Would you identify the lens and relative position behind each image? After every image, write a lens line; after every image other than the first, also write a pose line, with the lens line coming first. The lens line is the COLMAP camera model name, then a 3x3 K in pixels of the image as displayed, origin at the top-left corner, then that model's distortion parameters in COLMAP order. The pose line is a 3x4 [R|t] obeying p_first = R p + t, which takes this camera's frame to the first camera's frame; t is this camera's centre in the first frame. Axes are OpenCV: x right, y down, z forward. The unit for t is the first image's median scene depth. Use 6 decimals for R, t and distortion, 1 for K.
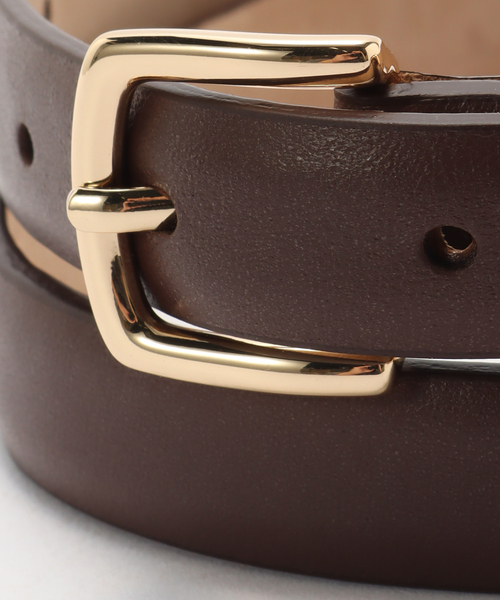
lens RADIAL K [[3451.7, 0, 250.0], [0, 3451.7, 304.4], [0, 0, 1]] dist [-3.151446, 0.000000]
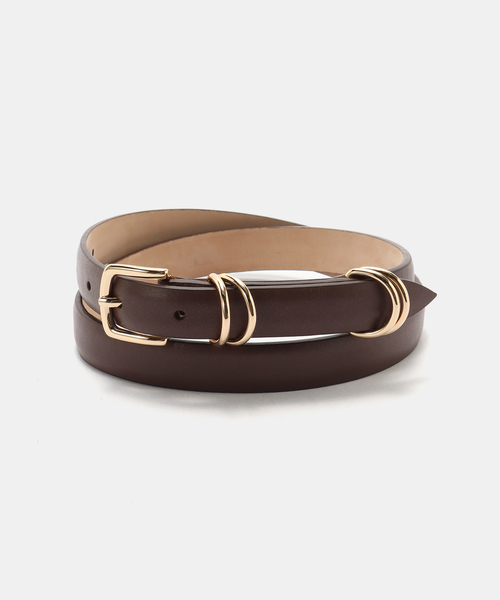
lens RADIAL K [[1236.7, 0, 249.4], [0, 1236.7, 298.0], [0, 0, 1]] dist [0.184114, 0.000000]
pose [[0.994747, 0.058694, 0.083866, 0.008830], [-0.057250, 0.998169, -0.019512, -0.012020], [-0.084858, 0.014609, 0.996286, -0.691765]]
